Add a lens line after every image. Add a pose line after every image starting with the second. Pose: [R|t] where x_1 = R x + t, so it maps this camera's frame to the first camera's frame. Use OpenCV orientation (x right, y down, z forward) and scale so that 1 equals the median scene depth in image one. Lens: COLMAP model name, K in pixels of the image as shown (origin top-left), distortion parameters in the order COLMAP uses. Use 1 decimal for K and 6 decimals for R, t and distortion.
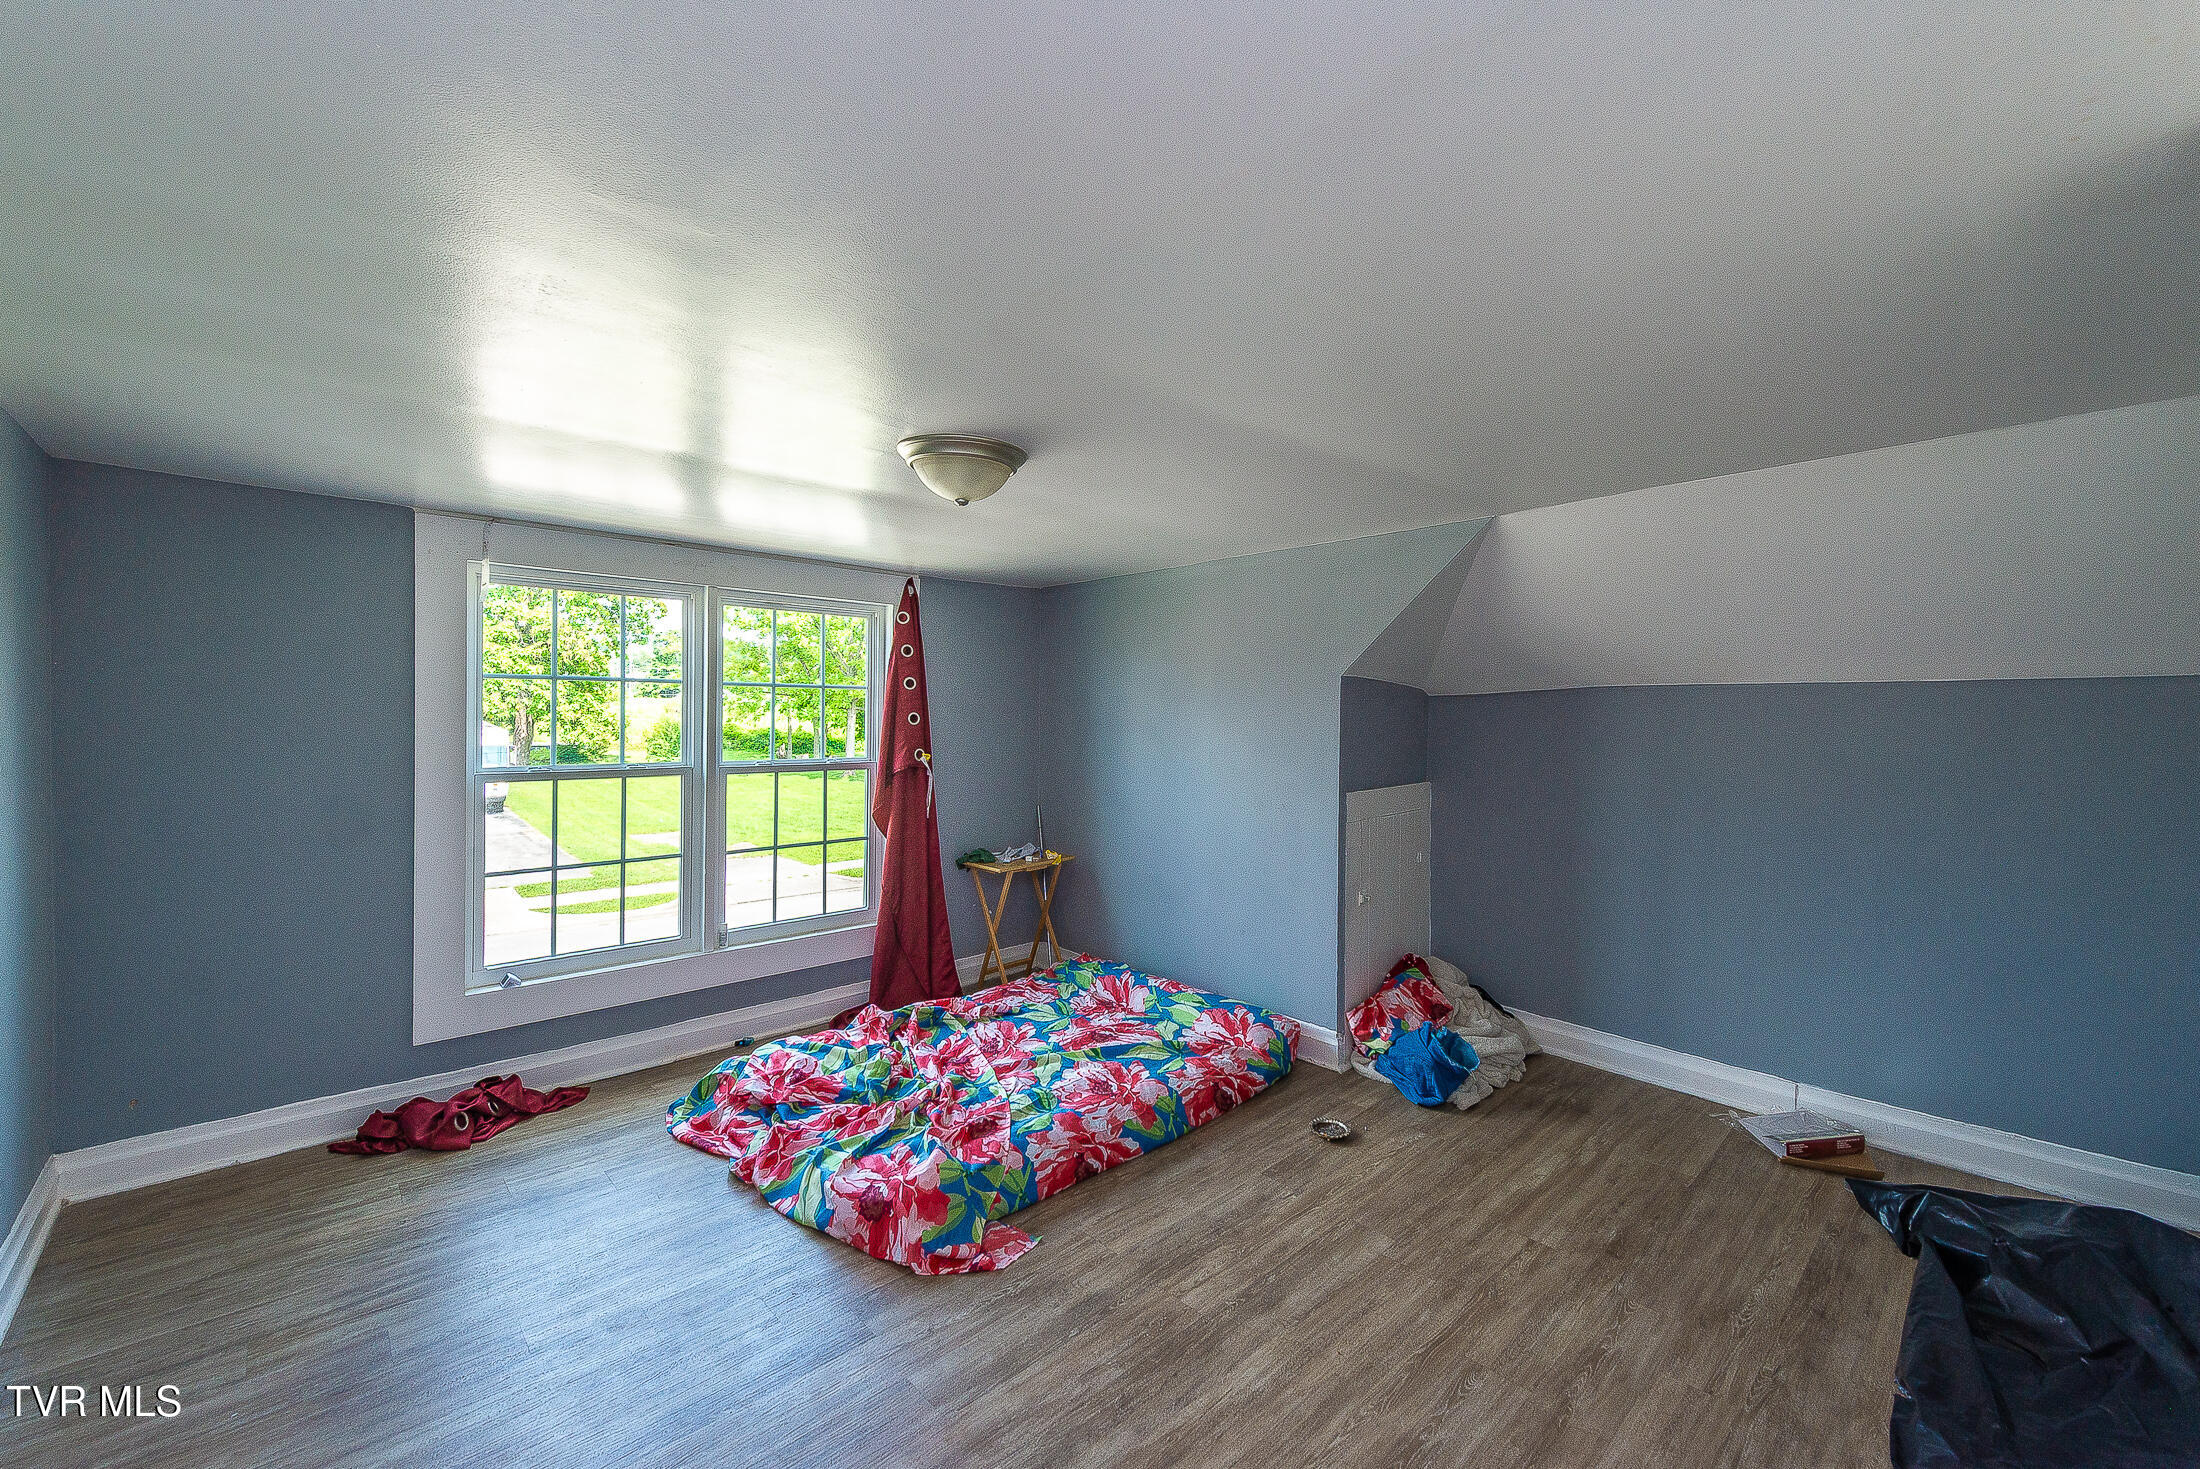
lens RADIAL K [[876.0, 0, 1104.7], [0, 876.0, 717.6], [0, 0, 1]] dist [0.018359, -0.004913]
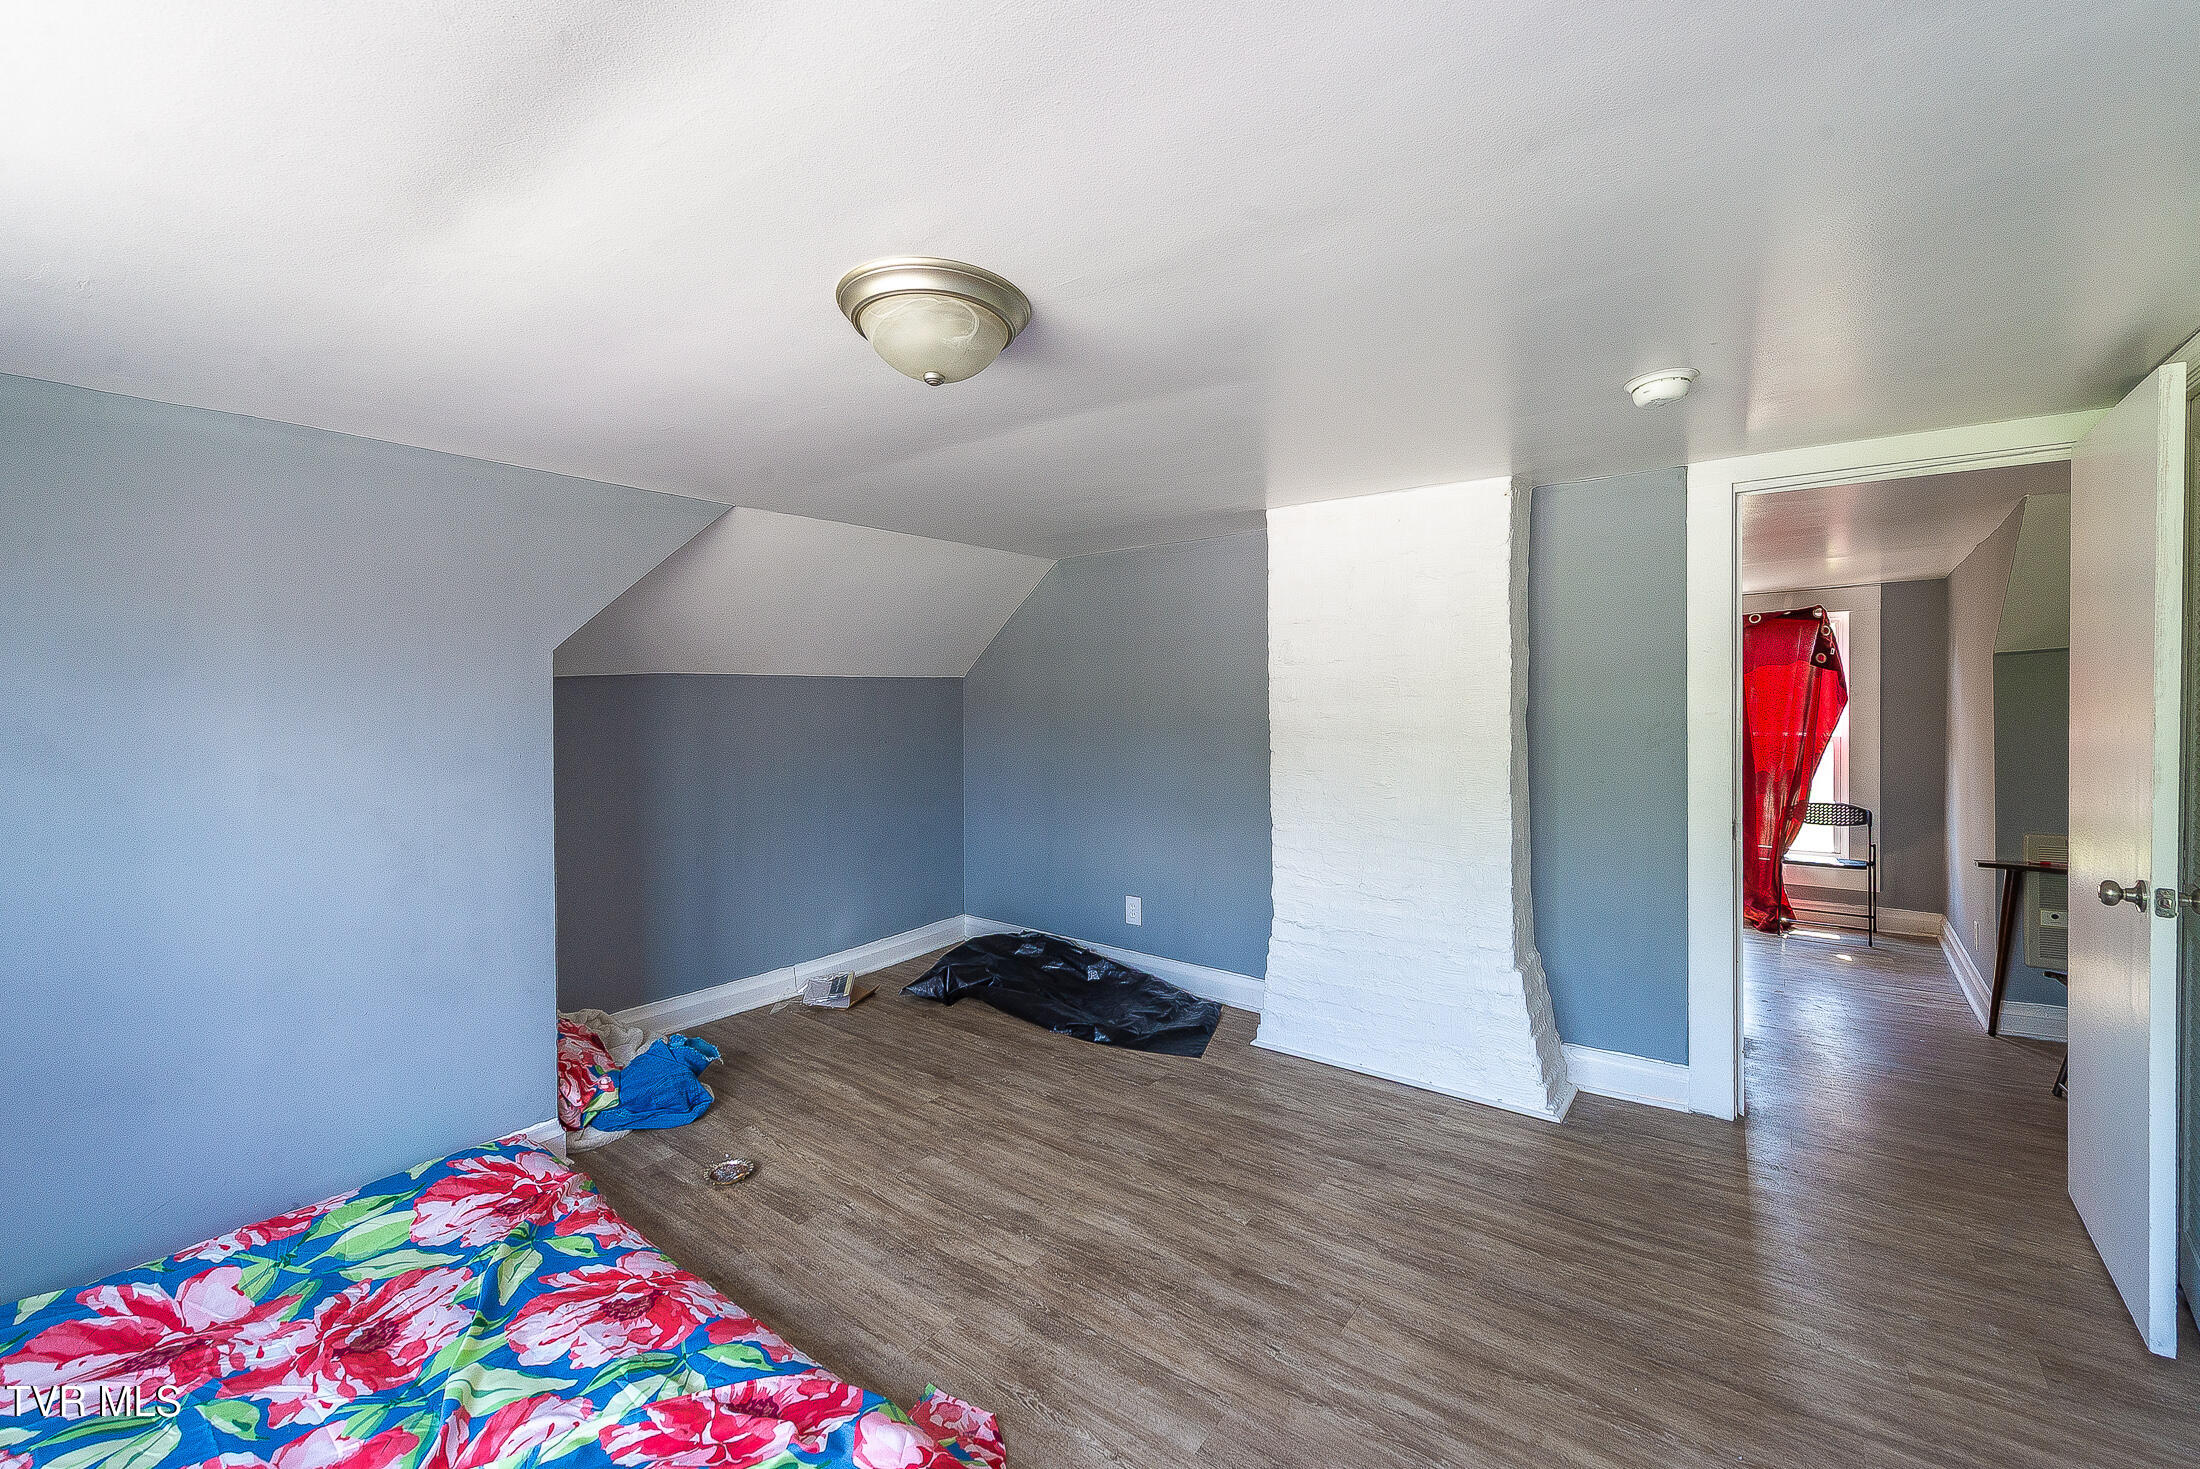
lens RADIAL K [[876.0, 0, 1103.8], [0, 876.0, 723.8], [0, 0, 1]] dist [0.018359, -0.004913]
pose [[-0.172326, -0.026162, 0.984692, -0.686436], [0.013374, 0.999493, 0.028896, 0.000613], [-0.984949, 0.018149, -0.171889, 0.802599]]
